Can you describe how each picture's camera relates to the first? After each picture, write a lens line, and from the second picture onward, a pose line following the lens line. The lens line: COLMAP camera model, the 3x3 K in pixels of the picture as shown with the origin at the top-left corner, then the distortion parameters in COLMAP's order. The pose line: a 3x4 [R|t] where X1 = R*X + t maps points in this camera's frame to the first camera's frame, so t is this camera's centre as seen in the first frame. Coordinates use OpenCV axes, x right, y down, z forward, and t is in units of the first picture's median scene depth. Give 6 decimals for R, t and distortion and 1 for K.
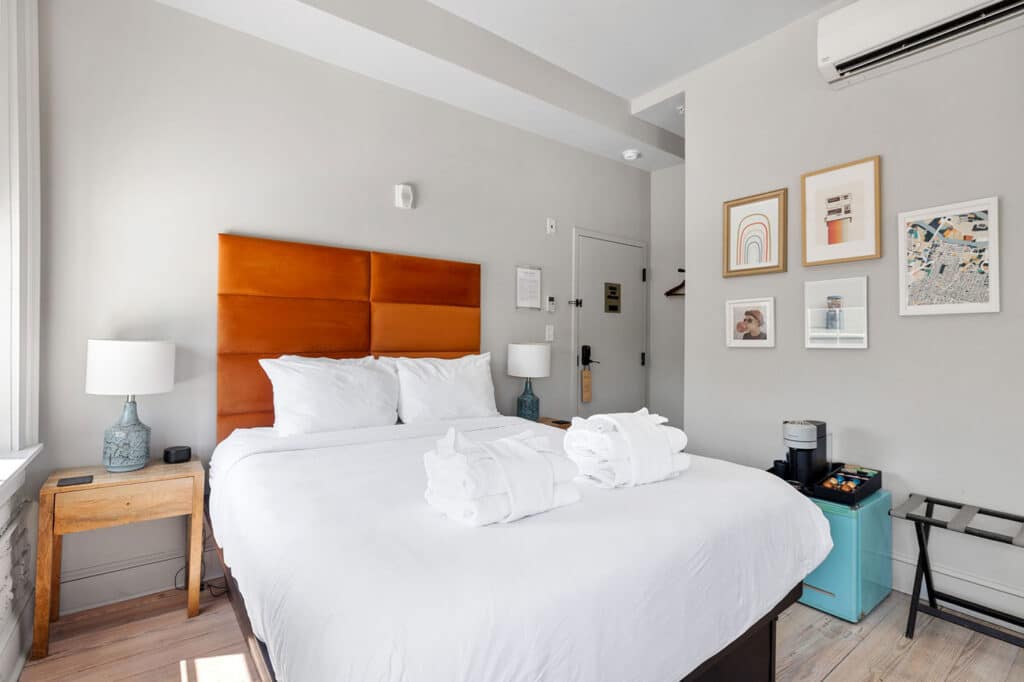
lens RADIAL K [[479.6, 0, 512.7], [0, 479.6, 337.1], [0, 0, 1]] dist [-0.005619, 0.000648]
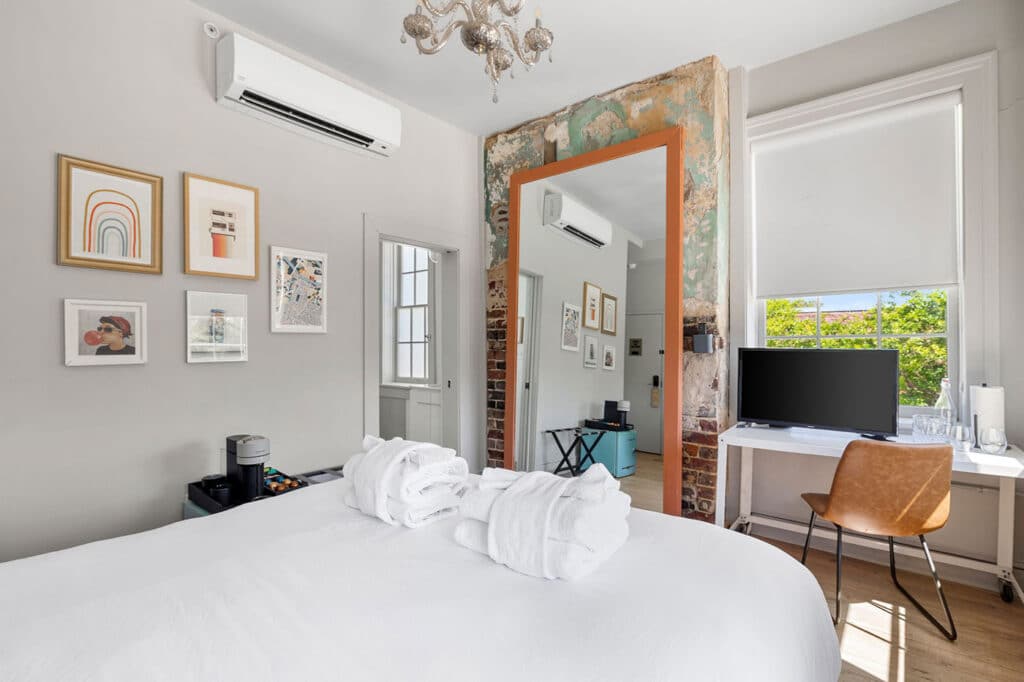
lens RADIAL K [[479.6, 0, 514.1], [0, 479.6, 344.0], [0, 0, 1]] dist [-0.005619, 0.000648]
pose [[-0.239044, -0.000752, 0.971008, -0.445728], [-0.002636, 0.999997, 0.000126, -0.015611], [-0.971005, -0.002530, -0.239046, 0.638324]]
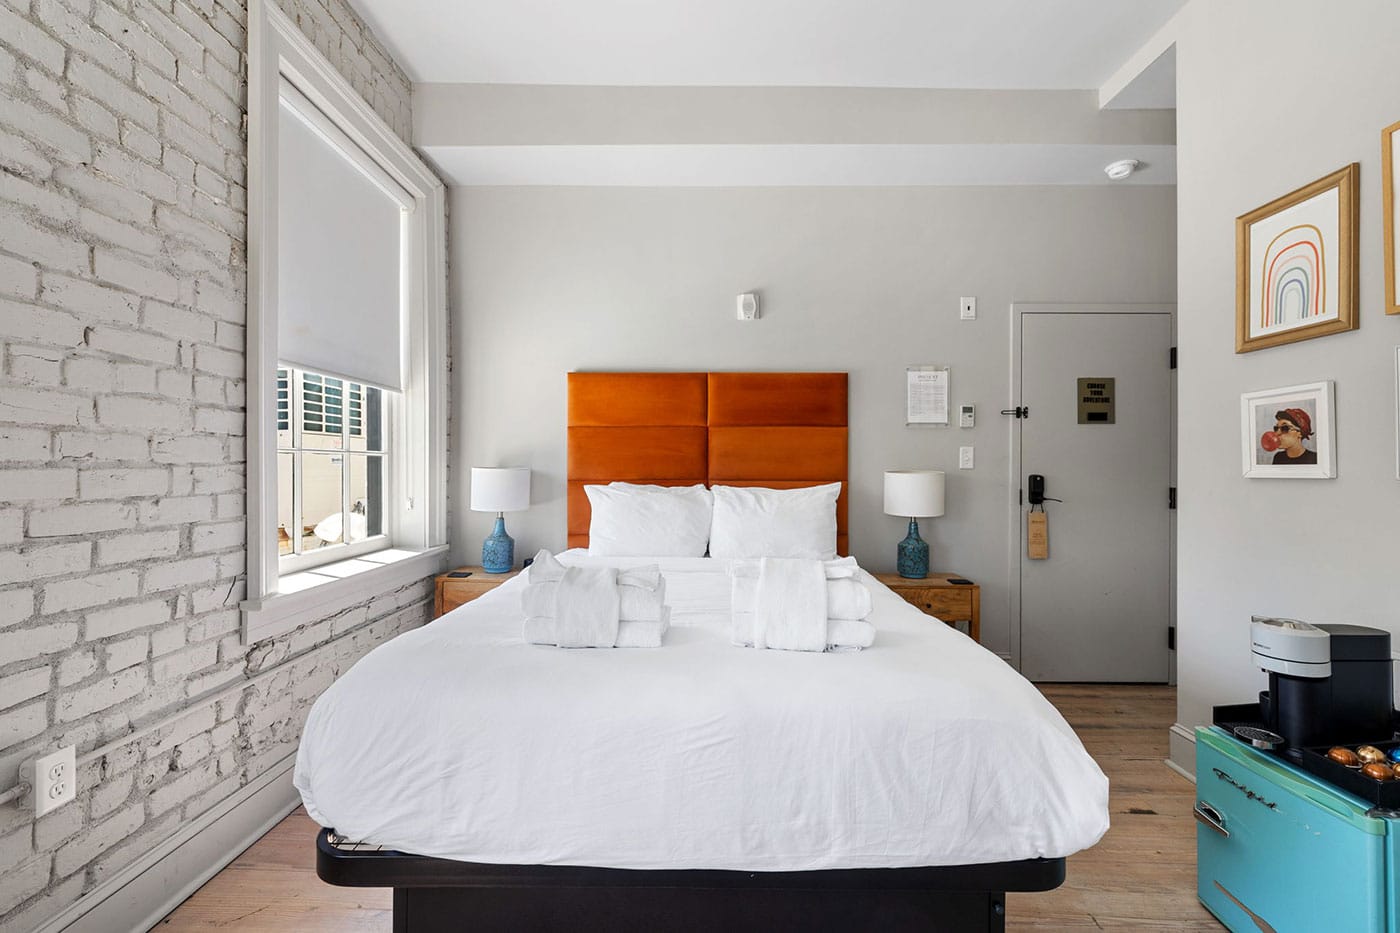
lens RADIAL K [[587.8, 0, 700.9], [0, 587.8, 463.5], [0, 0, 1]] dist [0.001217, 0.000484]
pose [[0.789018, -0.007600, -0.614323, 0.439018], [0.005297, 0.999970, -0.005568, 0.005113], [0.614347, 0.001139, 0.789035, 0.094009]]
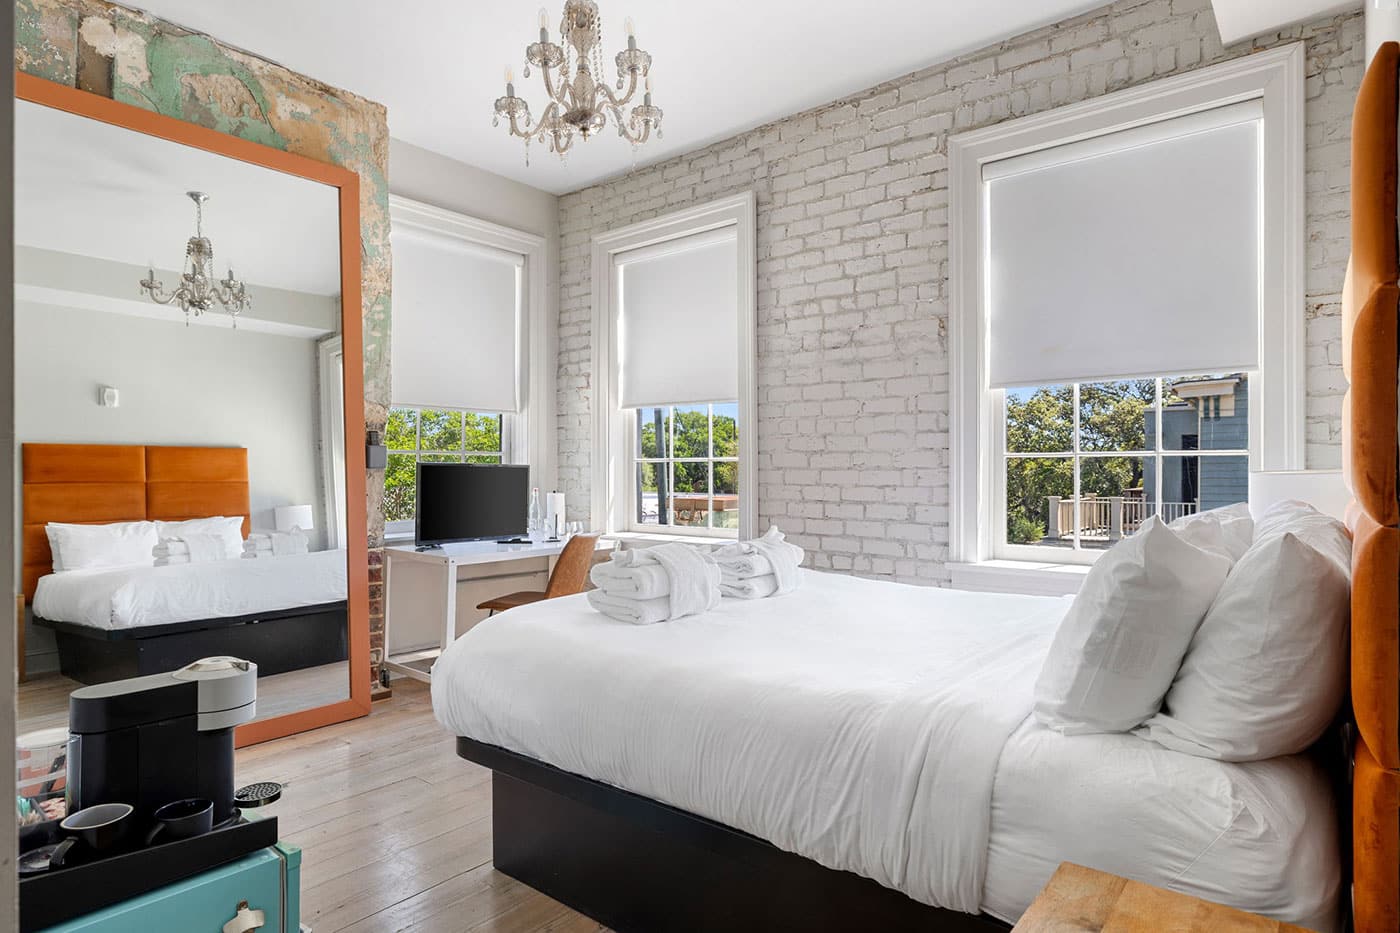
lens RADIAL K [[785.2, 0, 700.8], [0, 785.2, 470.3], [0, 0, 1]] dist [0.001720, -0.005860]
pose [[-0.972220, -0.007254, -0.233957, 0.320625], [-0.006081, 0.999965, -0.005737, 0.014411], [0.233991, -0.004155, -0.972230, 1.570610]]
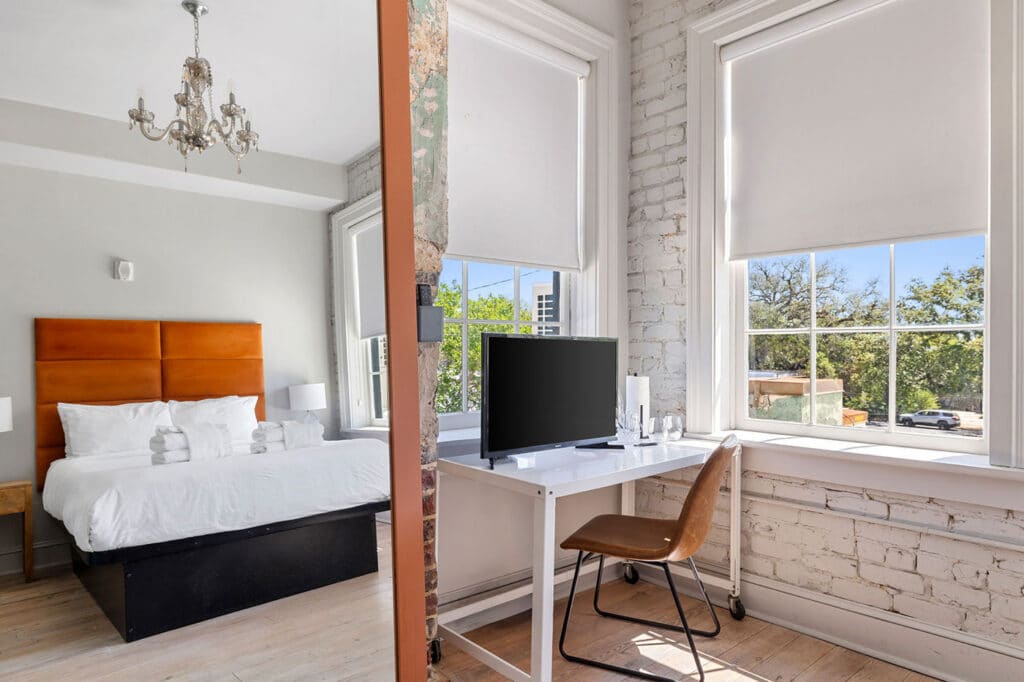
lens RADIAL K [[628.9, 0, 515.1], [0, 628.9, 357.0], [0, 0, 1]] dist [0.001149, 0.001952]
pose [[-0.996926, -0.004689, -0.078203, 0.533677], [-0.005511, 0.999932, 0.010301, 0.016074], [0.078149, 0.010700, -0.996884, 0.721228]]
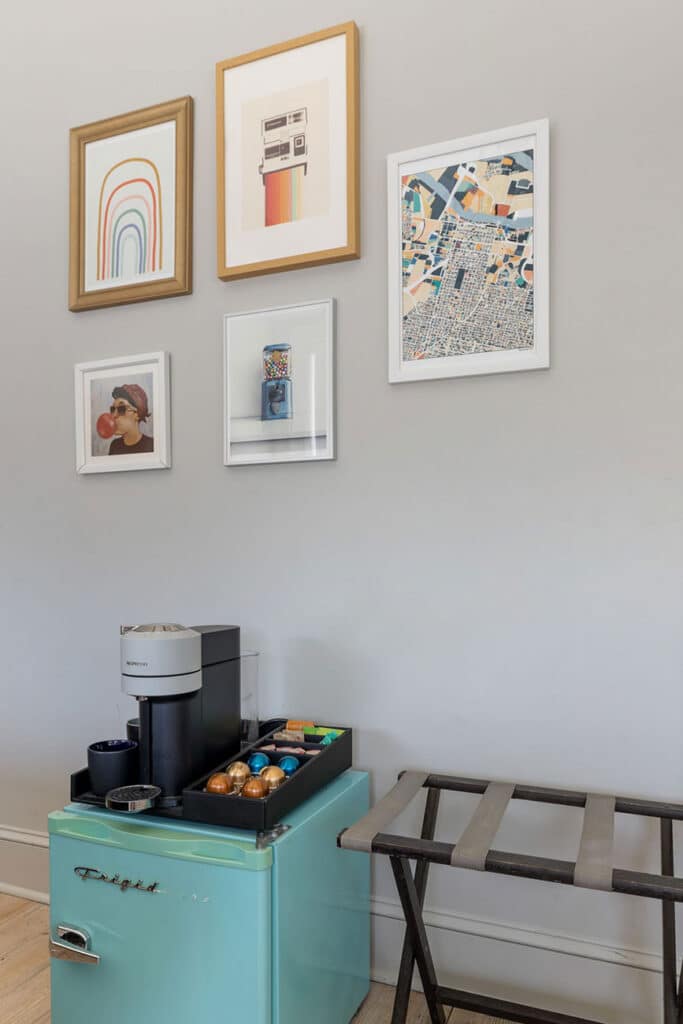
lens RADIAL K [[701.8, 0, 359.6], [0, 701.8, 569.8], [0, 0, 1]] dist [0.003832, -0.006377]
pose [[0.852931, -0.007234, 0.521974, 0.397469], [-0.003337, 0.999808, 0.019310, 0.109577], [-0.522014, -0.018212, 0.852743, 0.402462]]
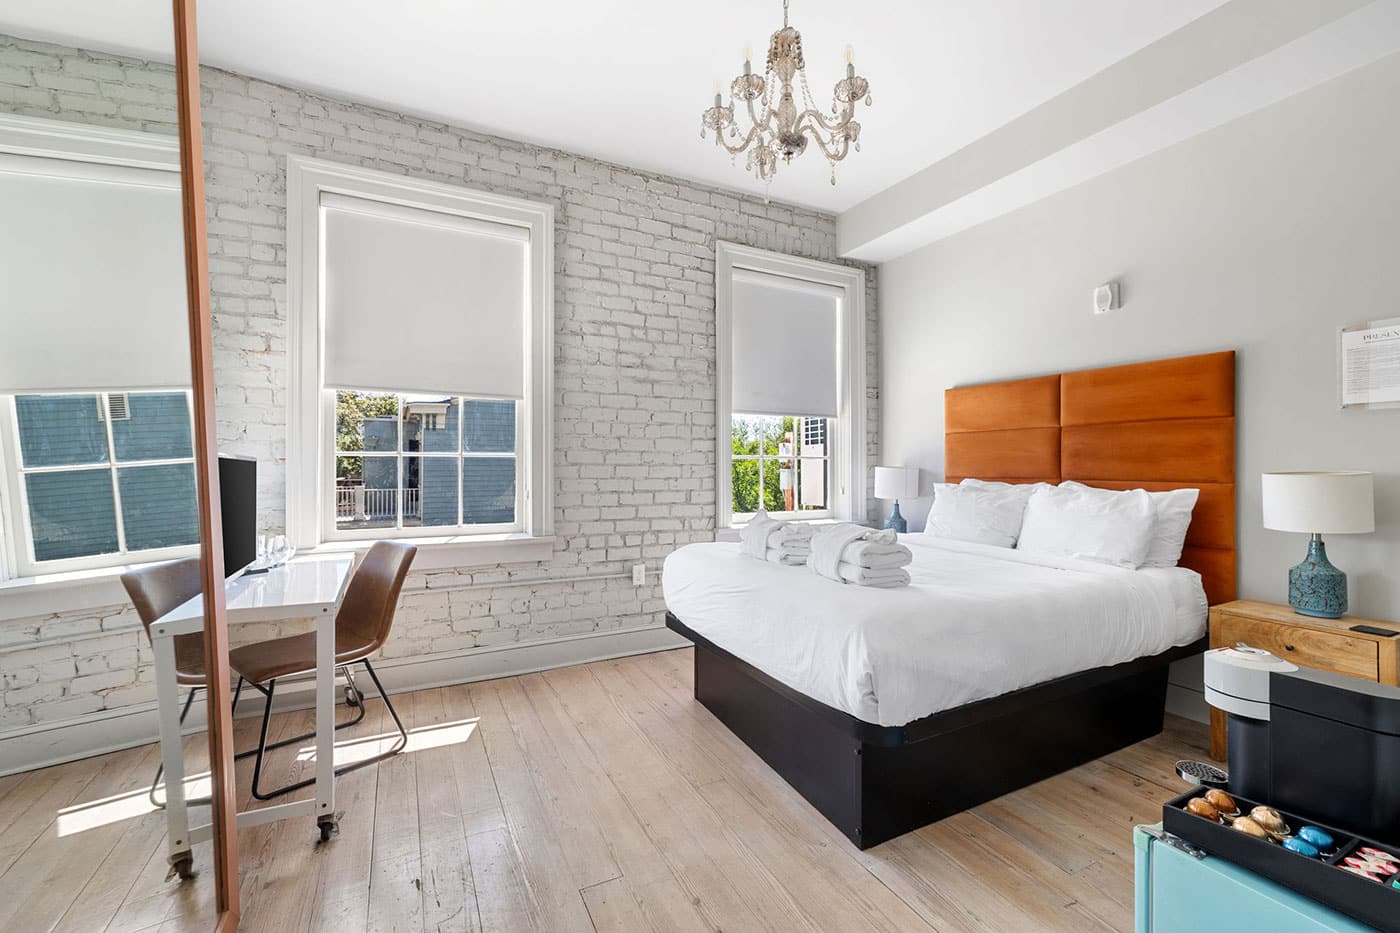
lens RADIAL K [[587.8, 0, 700.4], [0, 587.8, 463.6], [0, 0, 1]] dist [0.001217, 0.000484]
pose [[-0.173899, -0.011567, -0.984696, 1.080876], [-0.000050, 0.999931, -0.011737, 0.014607], [0.984763, -0.001992, -0.173888, 0.547114]]
